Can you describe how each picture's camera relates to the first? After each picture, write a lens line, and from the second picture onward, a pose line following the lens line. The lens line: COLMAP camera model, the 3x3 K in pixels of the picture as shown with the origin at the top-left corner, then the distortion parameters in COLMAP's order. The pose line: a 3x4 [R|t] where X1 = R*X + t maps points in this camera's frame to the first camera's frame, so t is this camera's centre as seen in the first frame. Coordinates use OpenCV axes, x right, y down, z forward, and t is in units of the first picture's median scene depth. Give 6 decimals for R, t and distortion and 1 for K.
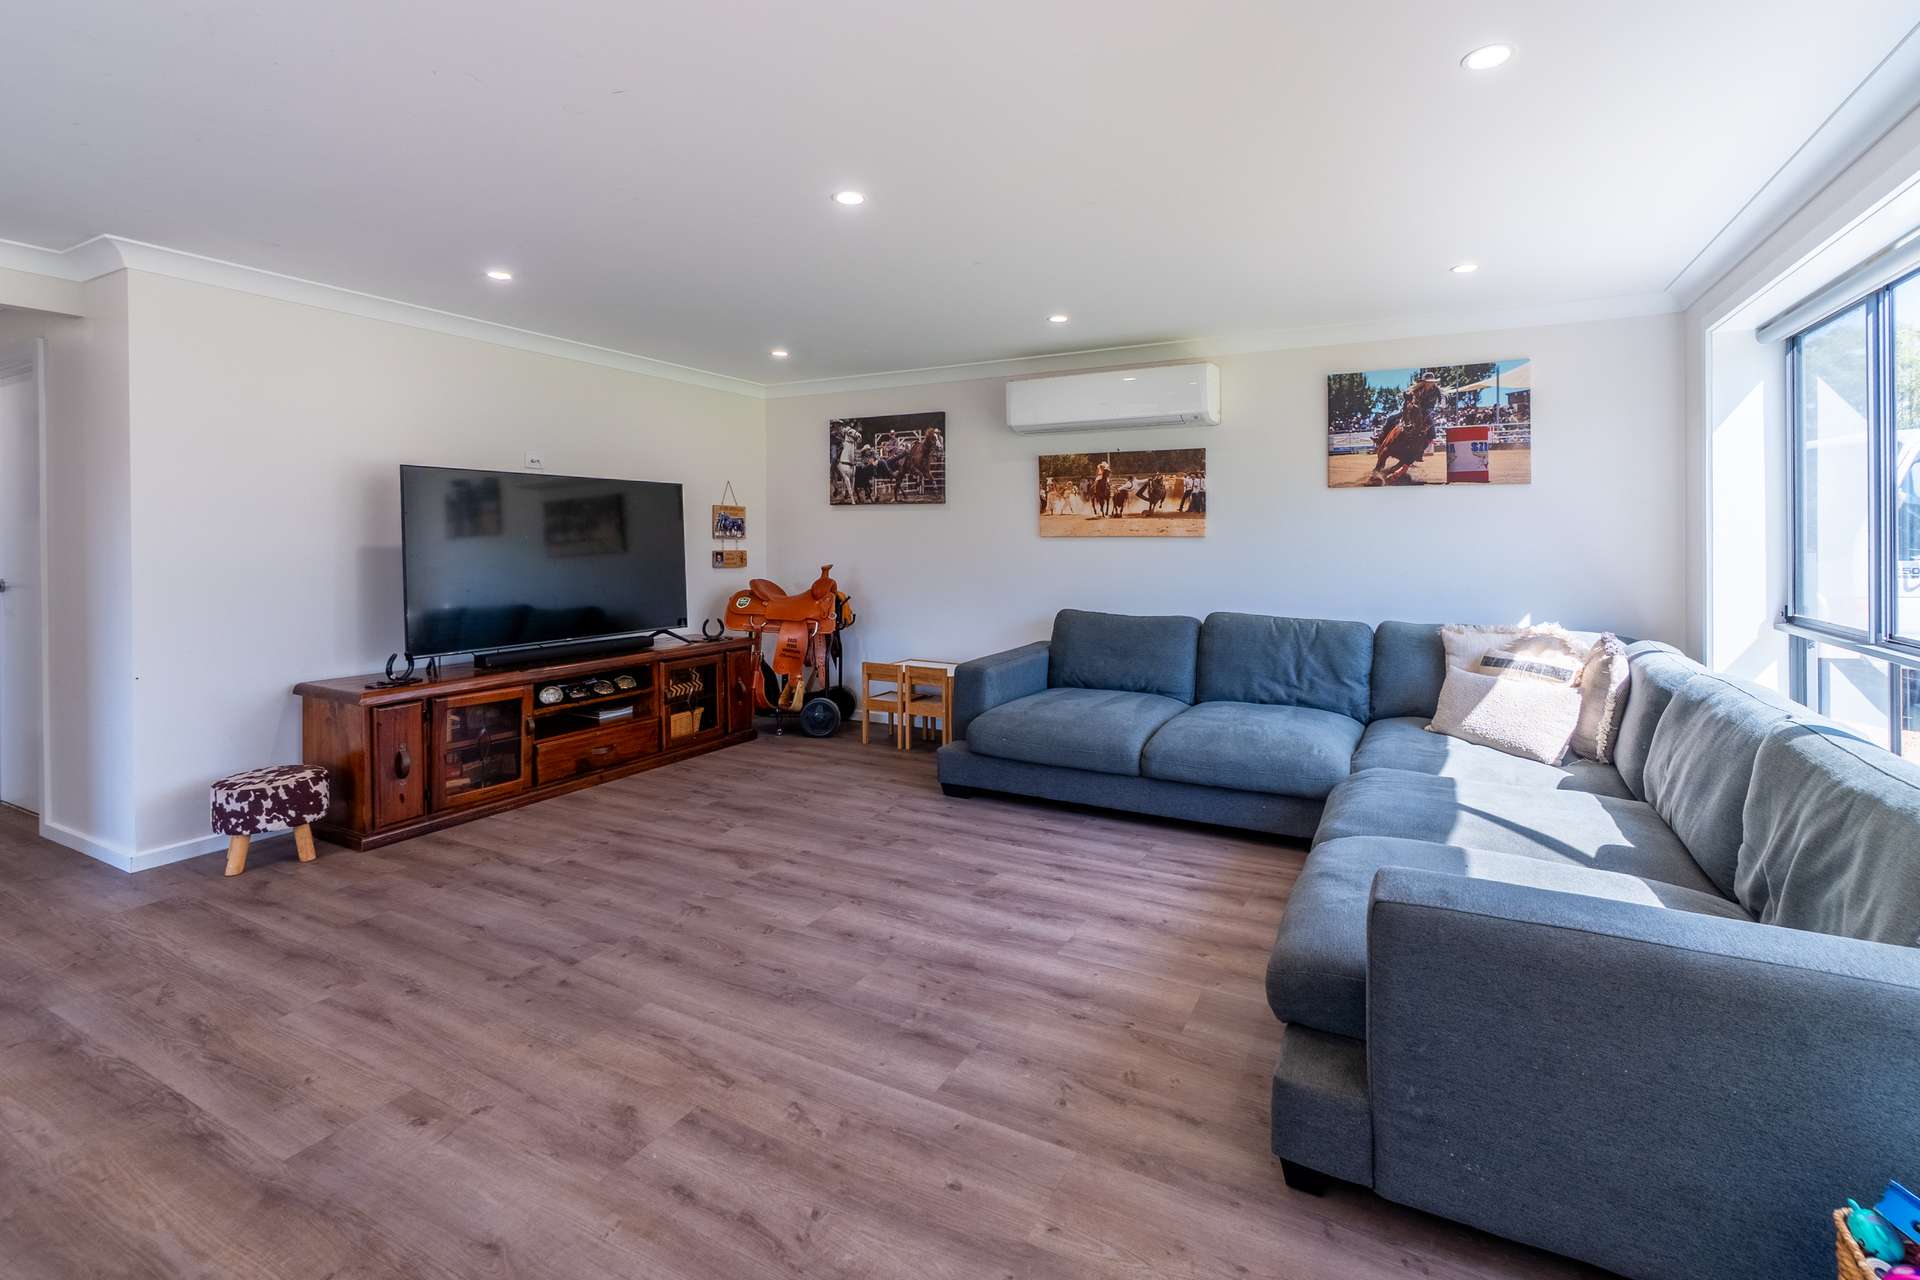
lens RADIAL K [[846.8, 0, 963.1], [0, 846.8, 532.6], [0, 0, 1]] dist [0.001167, -0.000176]
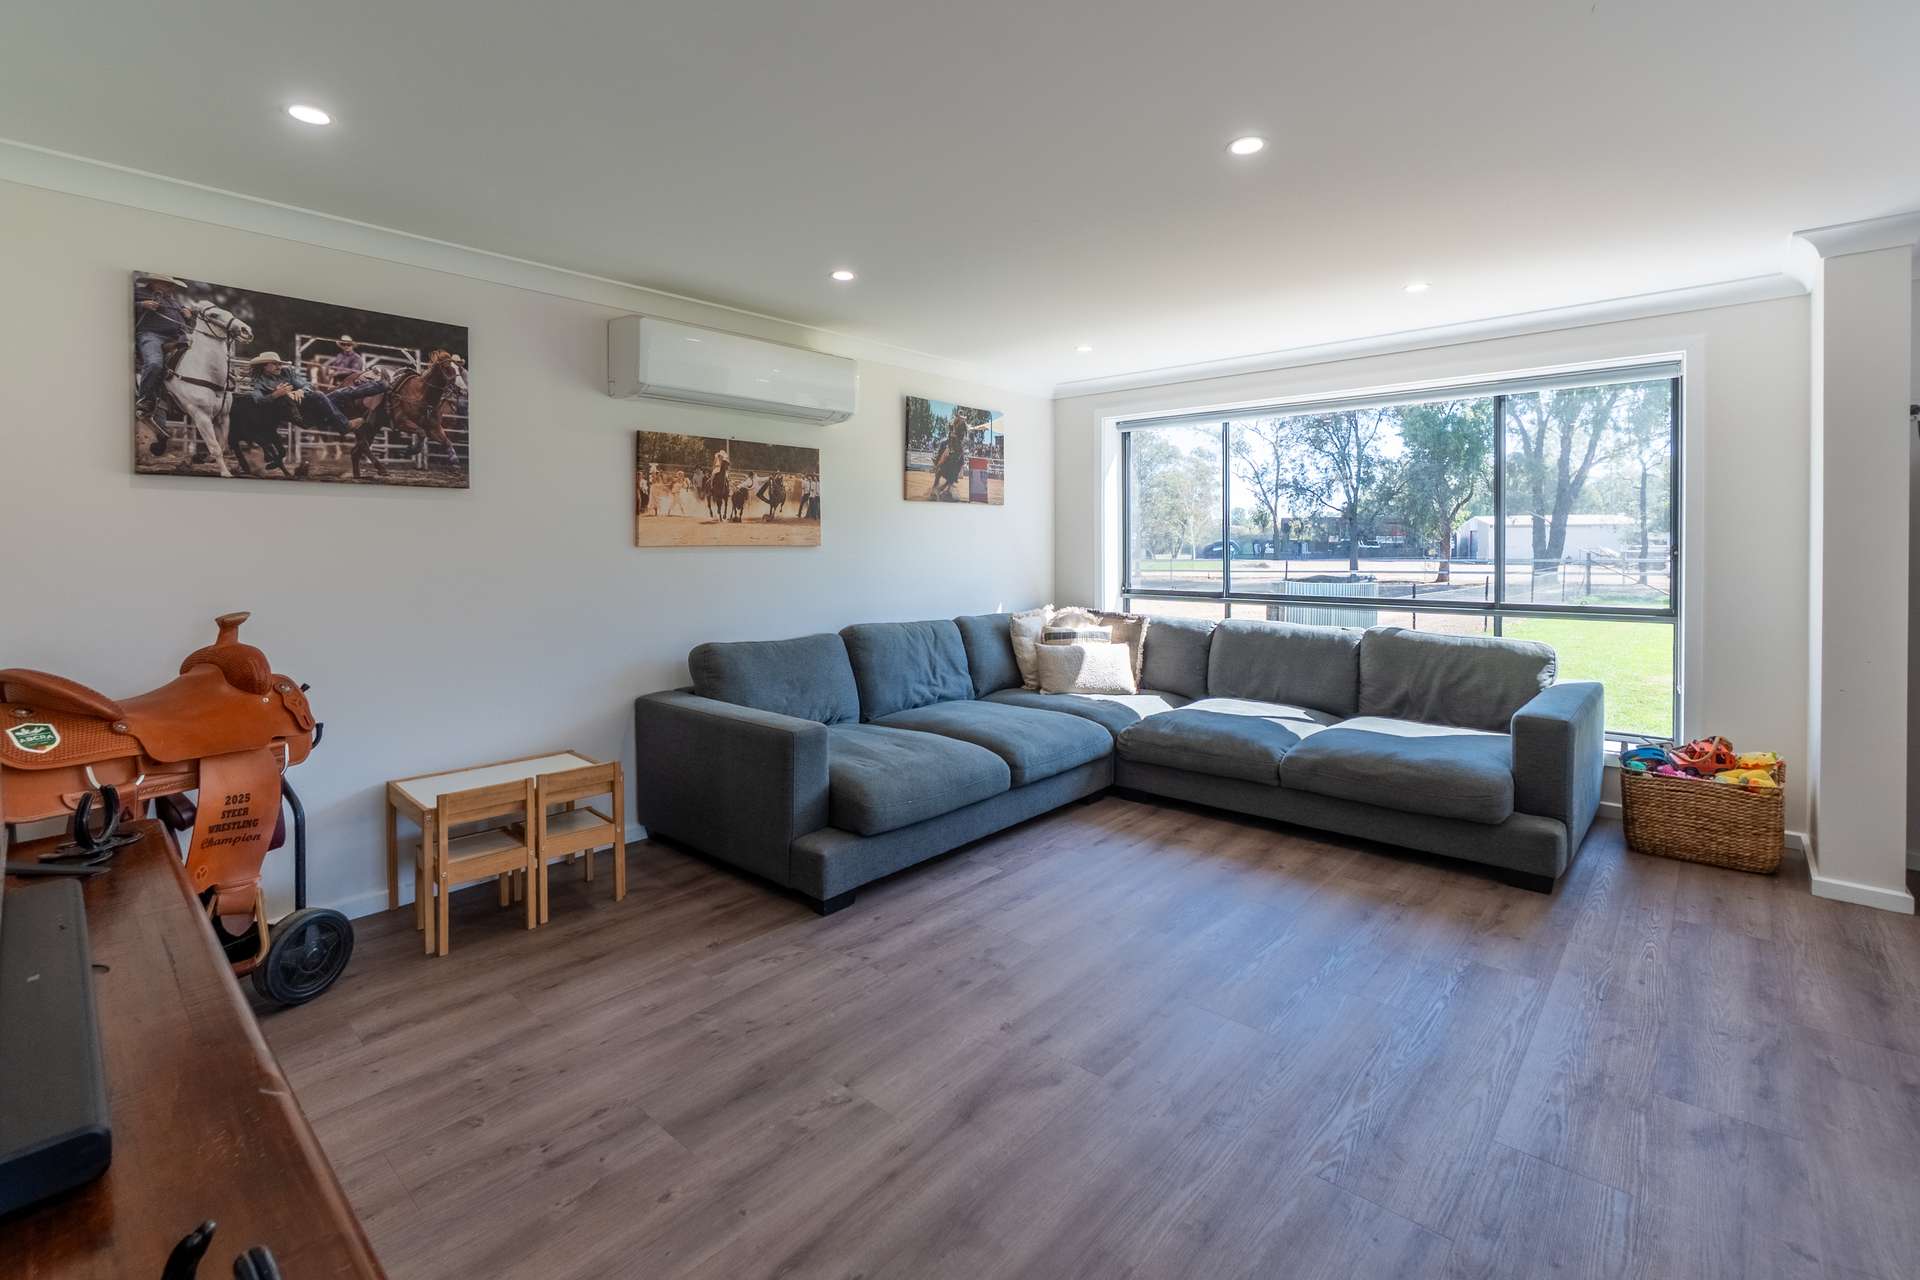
lens RADIAL K [[874.3, 0, 981.2], [0, 874.3, 551.9], [0, 0, 1]] dist [-0.012498, 0.000340]
pose [[0.226619, -0.008725, 0.973944, -0.575594], [0.000266, 0.999960, 0.008896, 0.003168], [-0.973983, -0.001757, 0.226612, 0.592086]]
